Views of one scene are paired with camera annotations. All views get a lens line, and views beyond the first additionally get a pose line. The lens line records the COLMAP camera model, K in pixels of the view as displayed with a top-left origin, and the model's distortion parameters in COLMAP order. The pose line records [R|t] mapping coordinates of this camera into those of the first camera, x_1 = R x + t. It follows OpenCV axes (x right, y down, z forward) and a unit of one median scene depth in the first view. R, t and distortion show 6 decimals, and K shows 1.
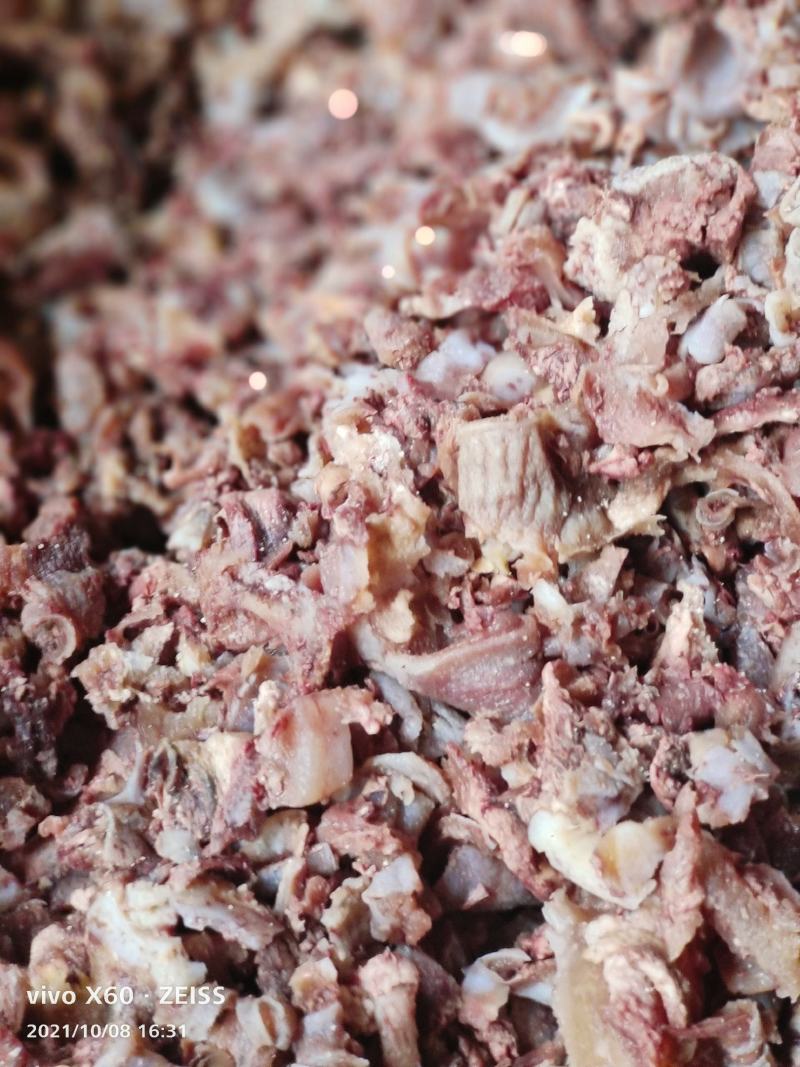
lens RADIAL K [[1622.0, 0, 400.0], [0, 1622.0, 533.5], [0, 0, 1]] dist [0.286357, -0.886471]
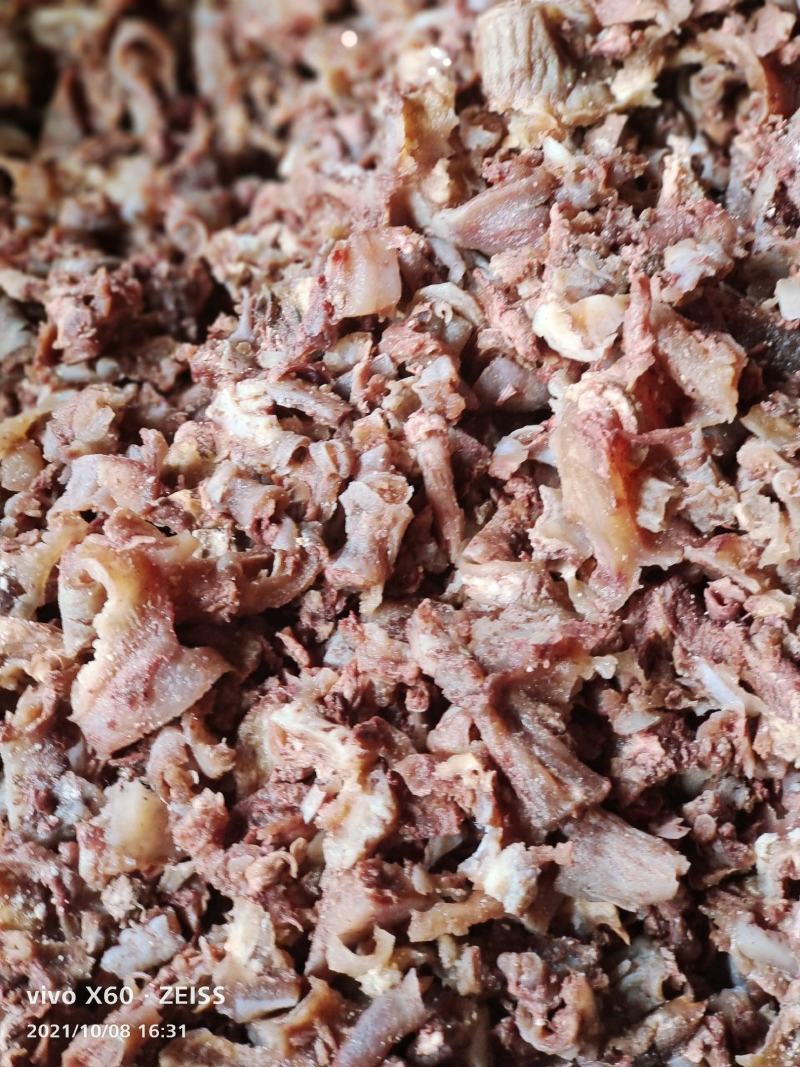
lens RADIAL K [[1622.0, 0, 400.0], [0, 1622.0, 533.5], [0, 0, 1]] dist [0.286357, -0.886471]
pose [[0.983616, -0.041772, -0.175369, 0.185241], [0.051243, 0.997442, 0.049827, 0.264797], [0.172839, -0.057997, 0.983241, -0.279270]]
